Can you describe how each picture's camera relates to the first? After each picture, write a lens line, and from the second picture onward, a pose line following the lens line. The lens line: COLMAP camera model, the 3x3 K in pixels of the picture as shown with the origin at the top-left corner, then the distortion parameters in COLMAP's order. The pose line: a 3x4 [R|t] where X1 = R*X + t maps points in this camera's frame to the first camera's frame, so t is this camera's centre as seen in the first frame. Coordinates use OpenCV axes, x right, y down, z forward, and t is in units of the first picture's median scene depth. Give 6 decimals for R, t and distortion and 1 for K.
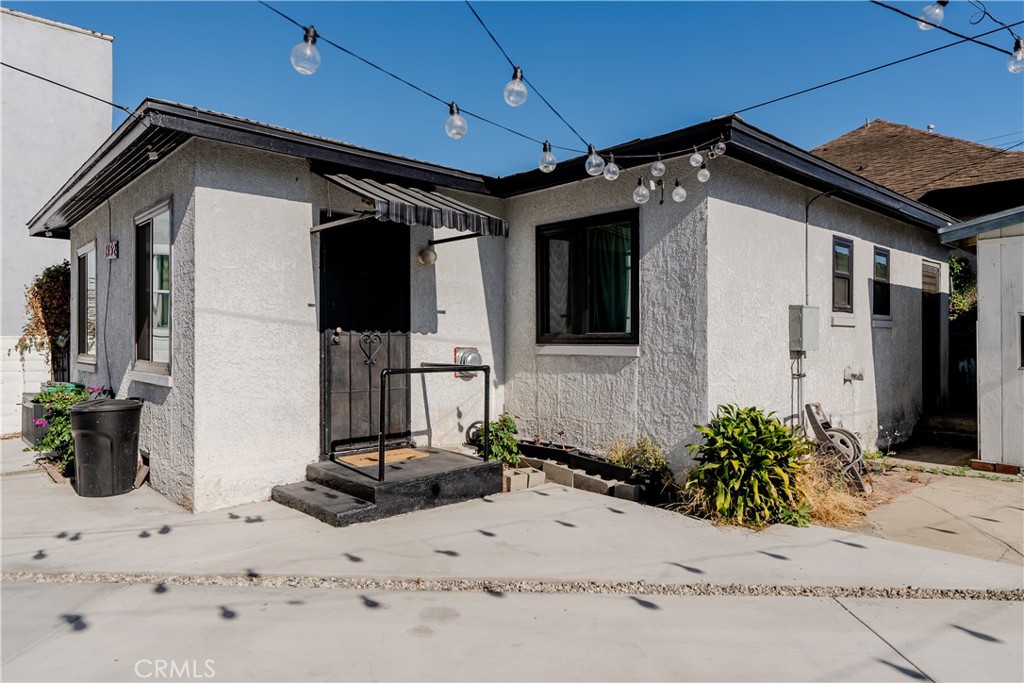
lens RADIAL K [[657.3, 0, 512.4], [0, 657.3, 342.5], [0, 0, 1]] dist [0.000684, 0.000024]
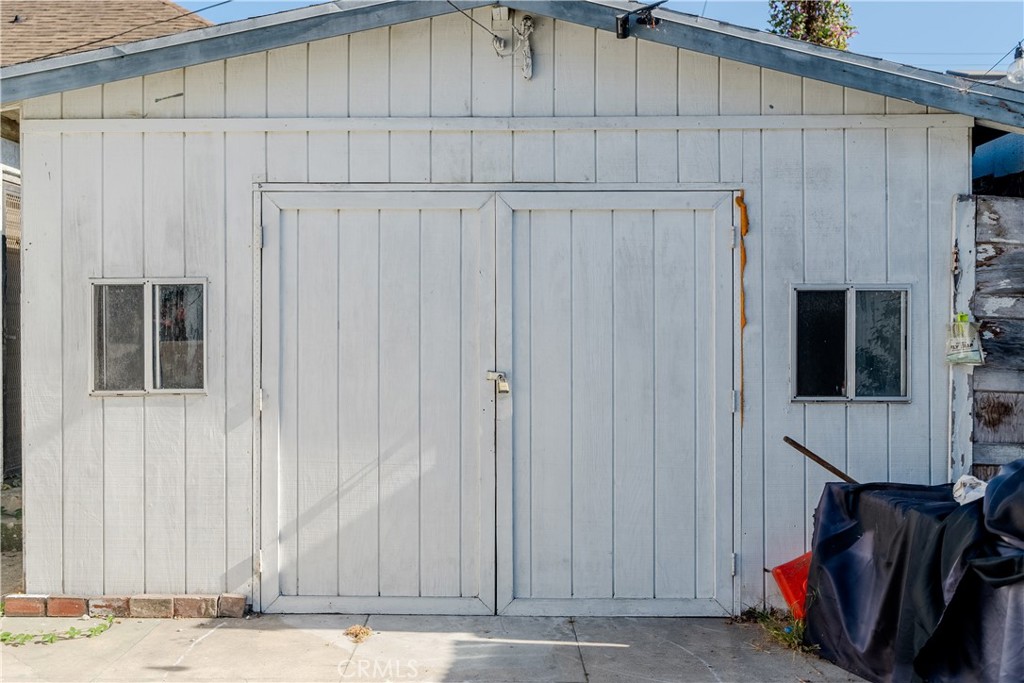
lens RADIAL K [[1014.4, 0, 512.3], [0, 1014.4, 341.4], [0, 0, 1]] dist [0.015860, 0.000000]
pose [[0.687742, -0.007885, 0.725913, 0.431844], [0.004238, 0.999968, 0.006847, -0.002470], [-0.725943, -0.001632, 0.687753, 0.257565]]
